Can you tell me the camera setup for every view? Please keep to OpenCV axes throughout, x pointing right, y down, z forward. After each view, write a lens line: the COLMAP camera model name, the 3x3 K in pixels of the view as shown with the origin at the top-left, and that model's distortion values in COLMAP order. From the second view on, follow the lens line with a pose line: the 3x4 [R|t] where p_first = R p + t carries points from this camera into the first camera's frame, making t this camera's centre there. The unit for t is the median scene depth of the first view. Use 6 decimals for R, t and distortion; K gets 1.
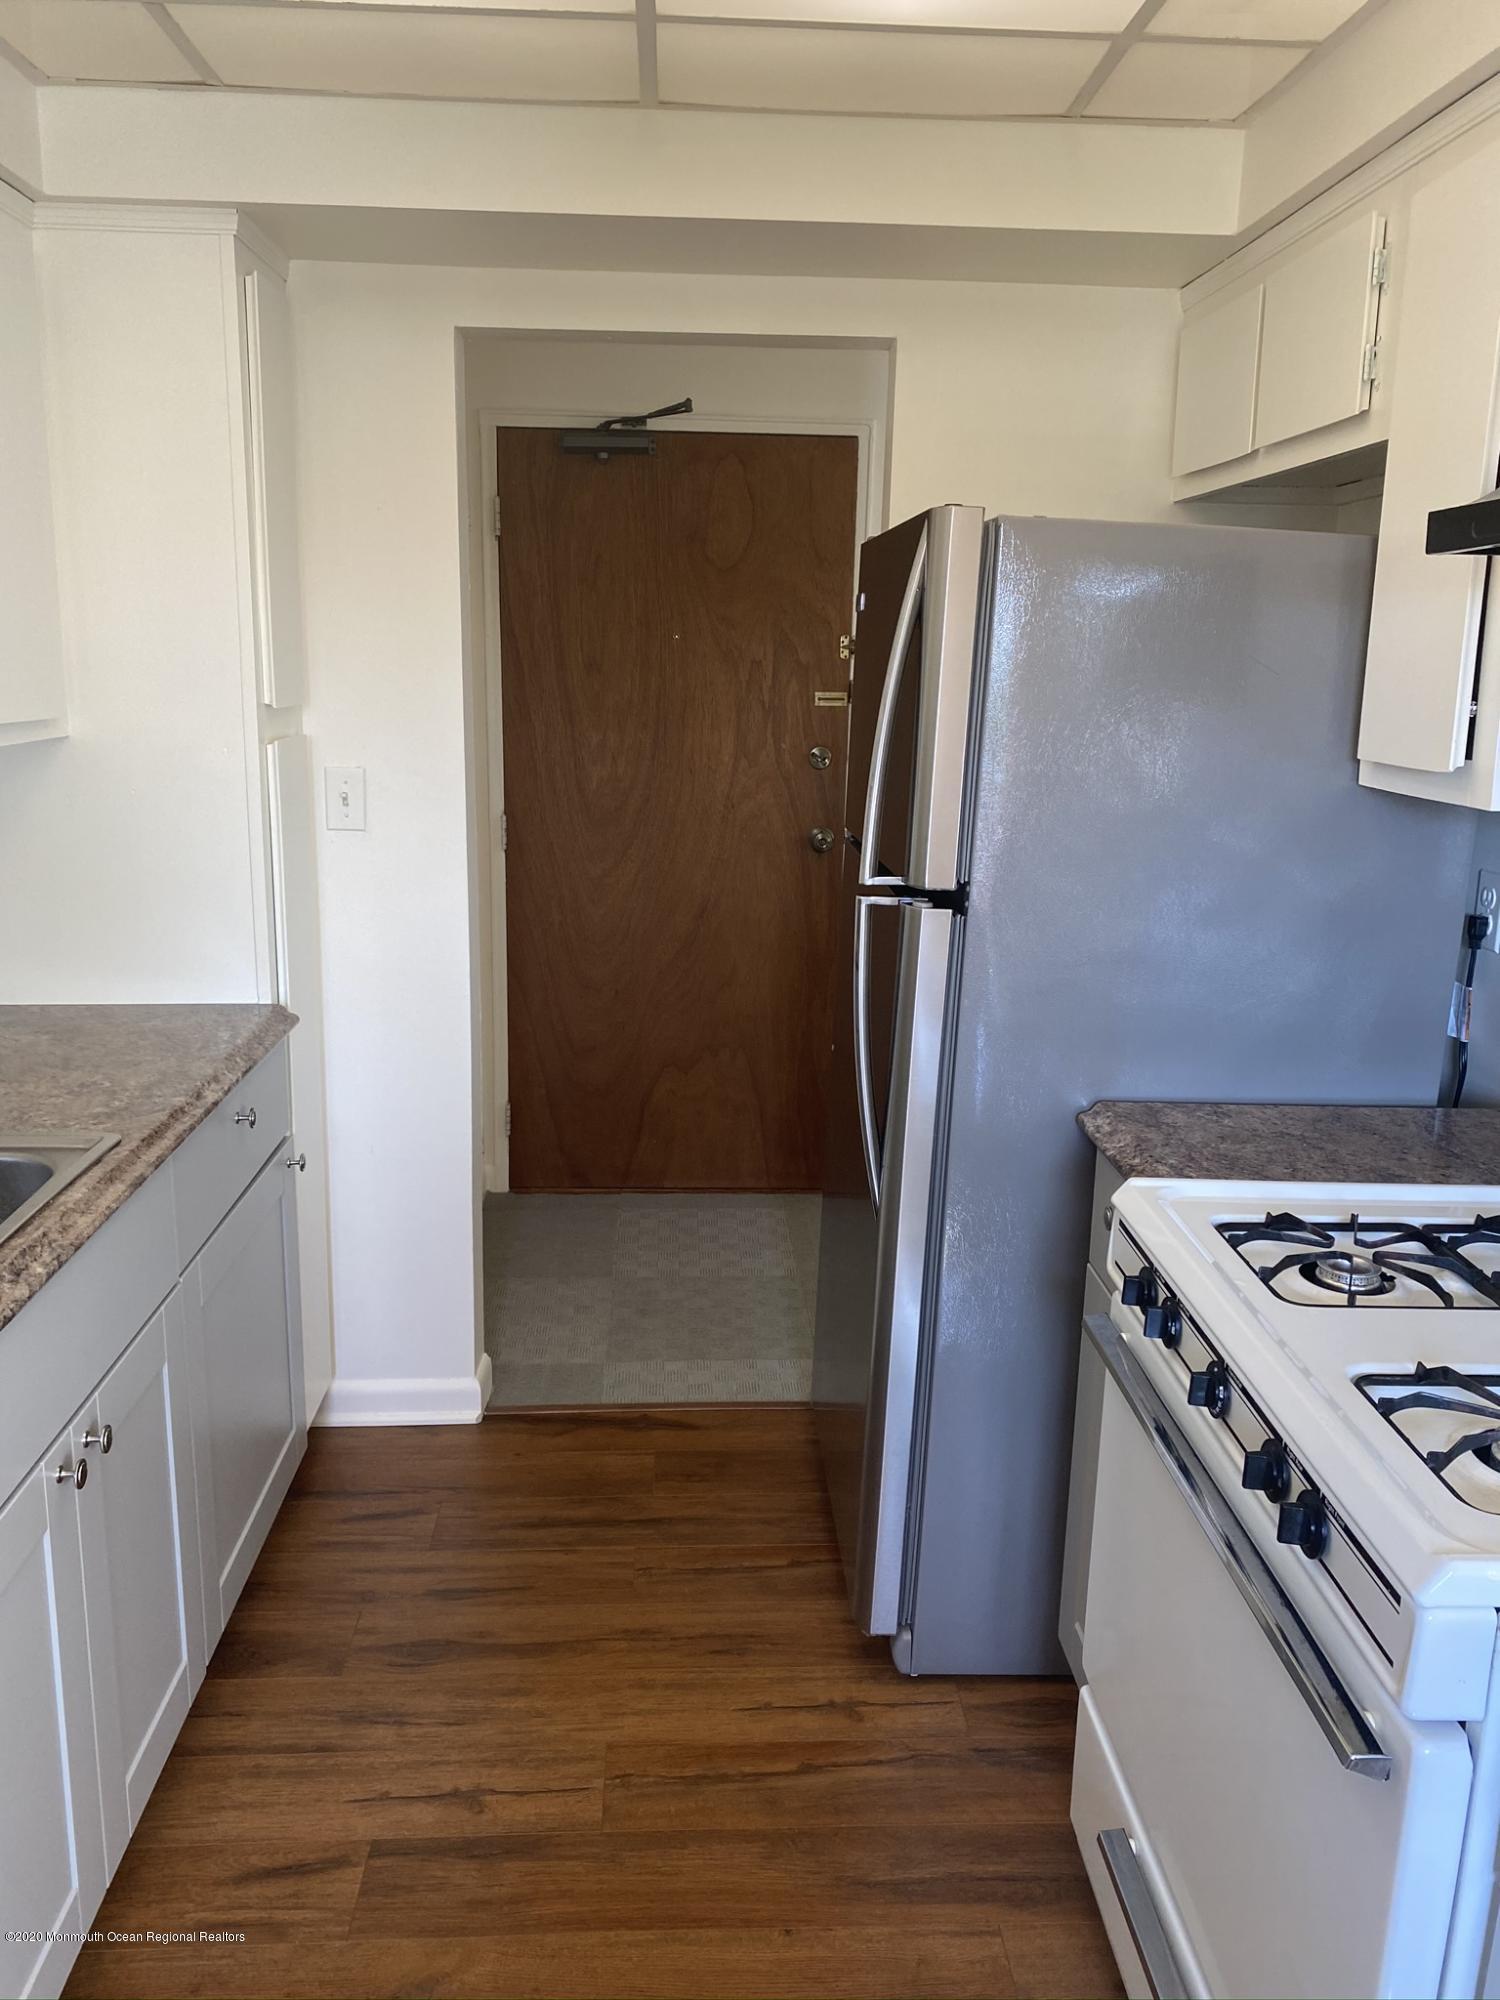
lens RADIAL K [[1529.8, 0, 751.9], [0, 1529.8, 1001.7], [0, 0, 1]] dist [0.029630, -0.035698]
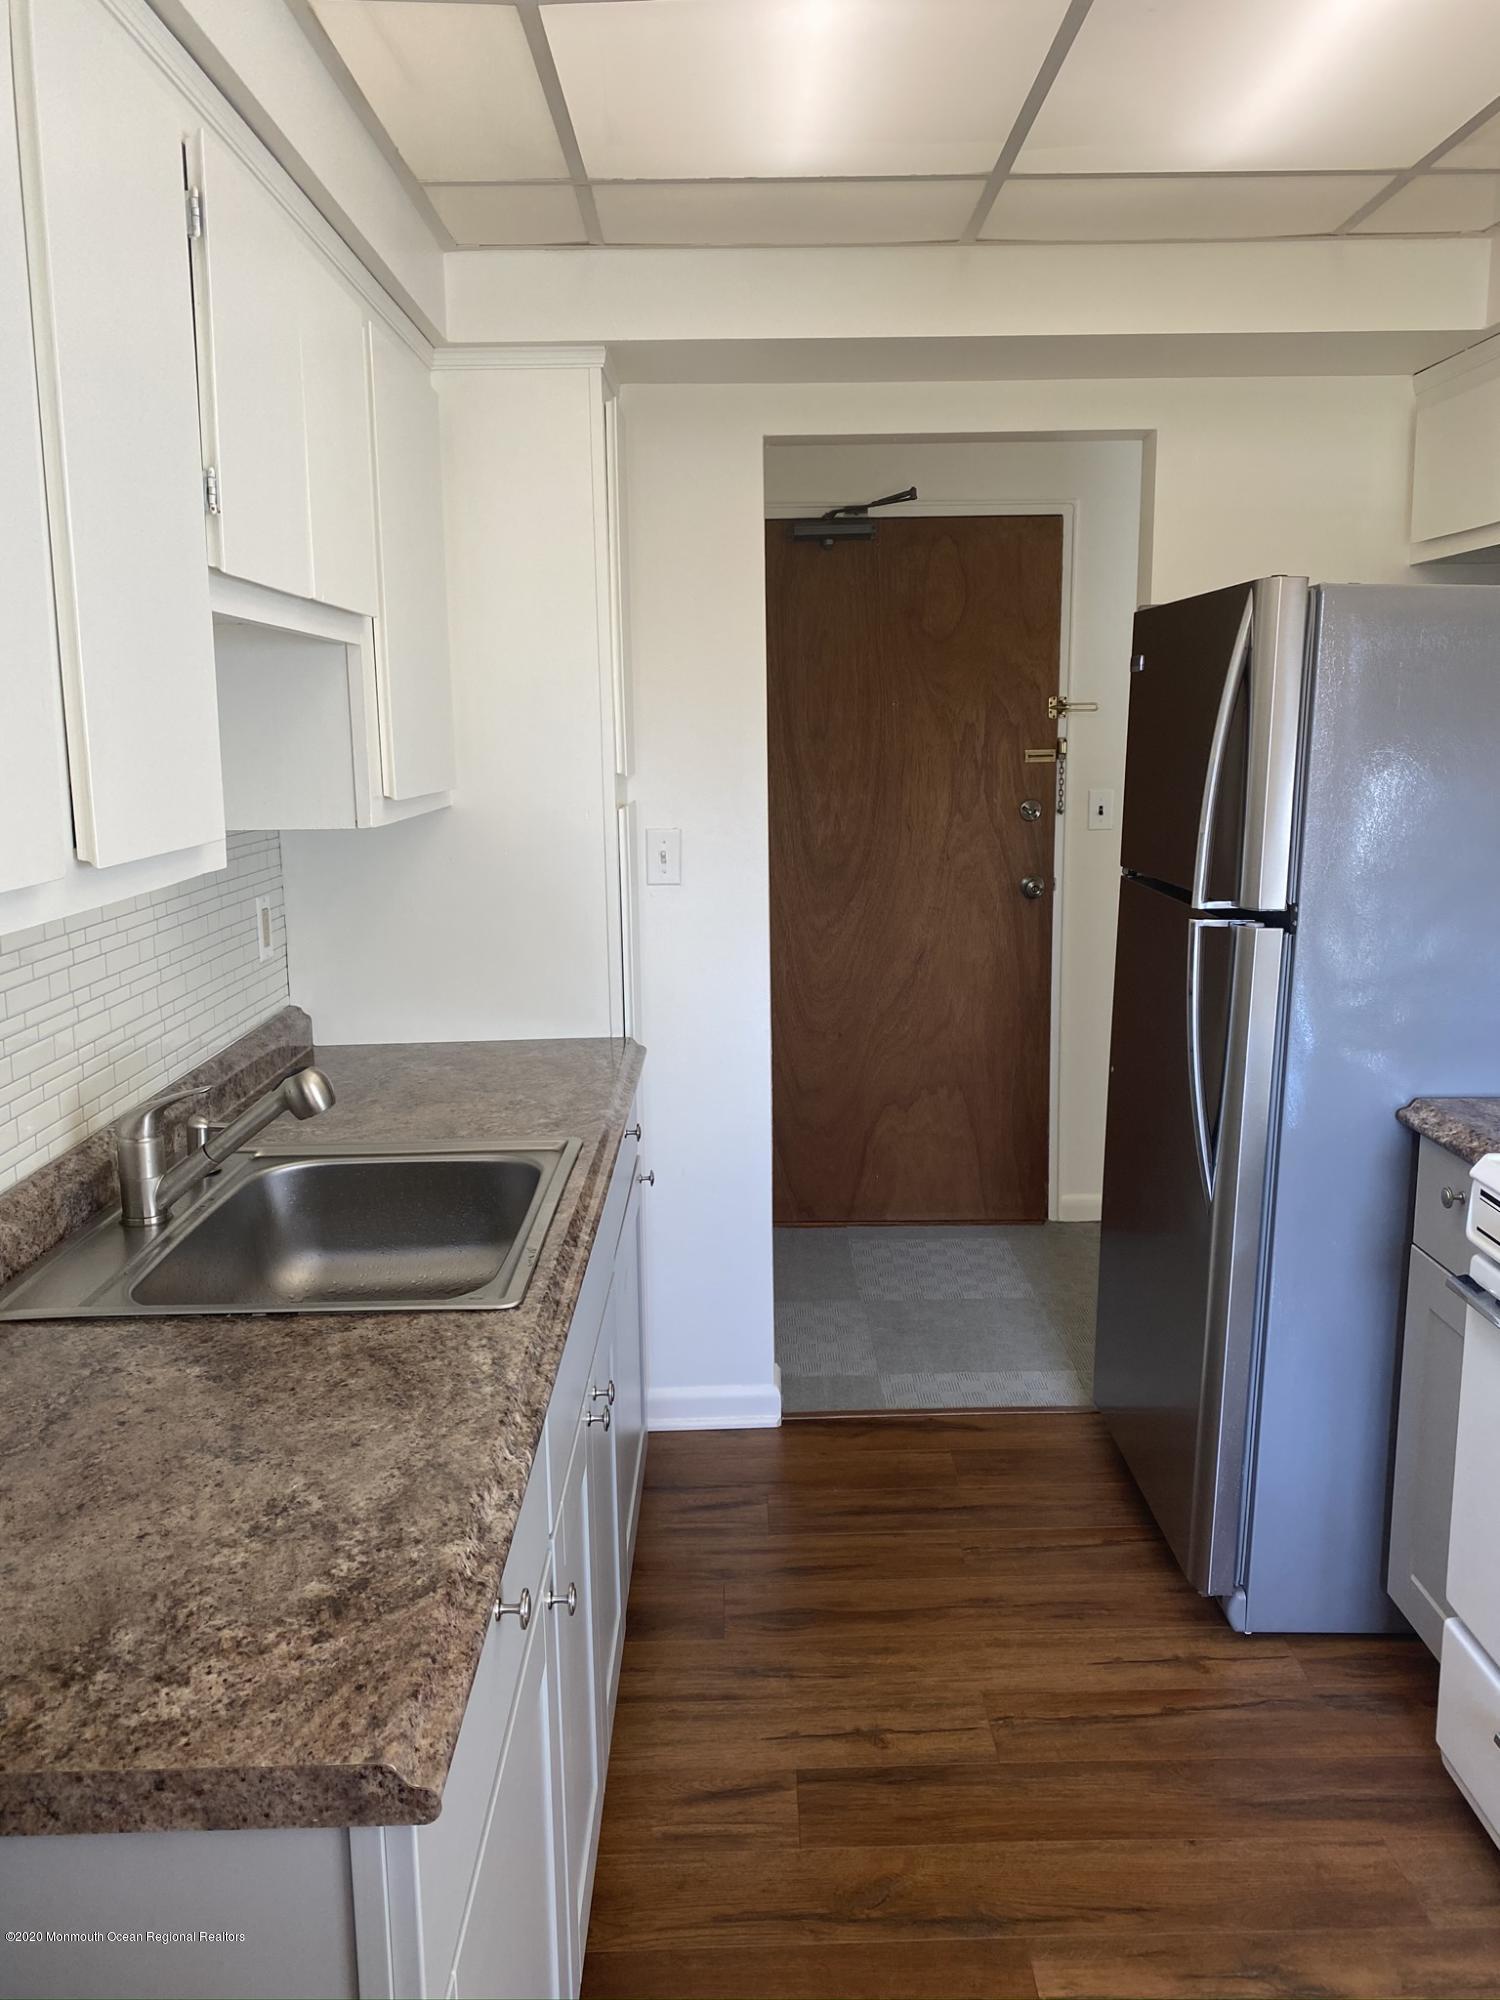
lens RADIAL K [[1533.9, 0, 750.0], [0, 1533.9, 1000.0], [0, 0, 1]] dist [0.002182, -0.002645]
pose [[0.998543, -0.027177, -0.046628, -0.185423], [0.024980, 0.998579, -0.047067, 0.031636], [0.047841, 0.045834, 0.997803, -0.125190]]
